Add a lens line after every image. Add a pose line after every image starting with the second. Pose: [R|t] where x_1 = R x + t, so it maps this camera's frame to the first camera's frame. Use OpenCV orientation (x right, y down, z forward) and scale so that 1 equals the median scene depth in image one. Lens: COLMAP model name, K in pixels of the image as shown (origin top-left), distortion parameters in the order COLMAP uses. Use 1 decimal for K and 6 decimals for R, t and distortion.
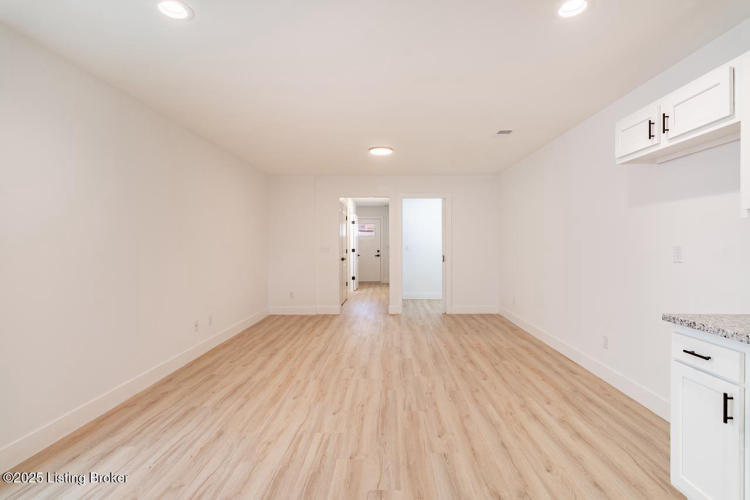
lens RADIAL K [[357.6, 0, 387.1], [0, 357.6, 244.3], [0, 0, 1]] dist [0.005867, 0.000632]
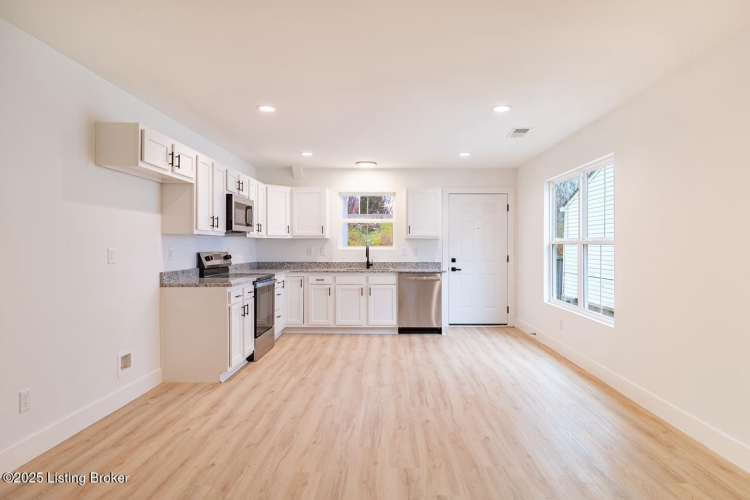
lens RADIAL K [[458.9, 0, 387.3], [0, 458.9, 244.1], [0, 0, 1]] dist [0.017481, 0.001159]
pose [[-0.999999, 0.000789, -0.000861, -0.032985], [0.000795, 0.999981, -0.006055, 0.000129], [0.000857, -0.006056, -0.999981, 1.992382]]
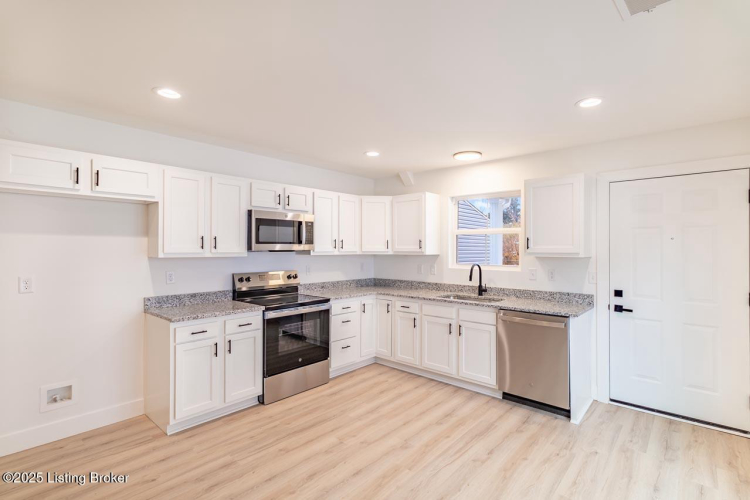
lens RADIAL K [[357.6, 0, 385.0], [0, 357.6, 248.2], [0, 0, 1]] dist [0.005867, 0.000632]
pose [[-0.754347, 0.001810, 0.656474, -0.559258], [-0.000594, 0.999994, -0.003440, -0.064207], [-0.656476, -0.002985, -0.754341, 0.911975]]
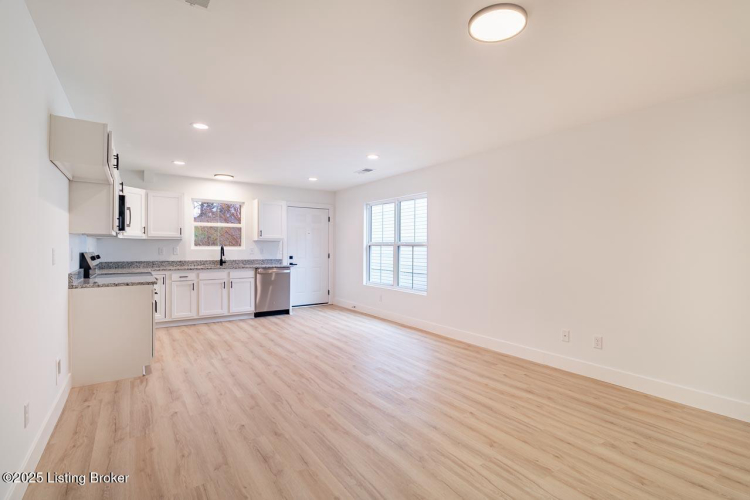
lens RADIAL K [[363.4, 0, 389.7], [0, 363.4, 246.0], [0, 0, 1]] dist [0.002799, -0.001100]
pose [[-0.810319, -0.003852, -0.585976, 0.523724], [-0.002841, 0.999992, -0.002646, -0.003663], [0.585982, -0.000479, -0.810324, 2.000753]]
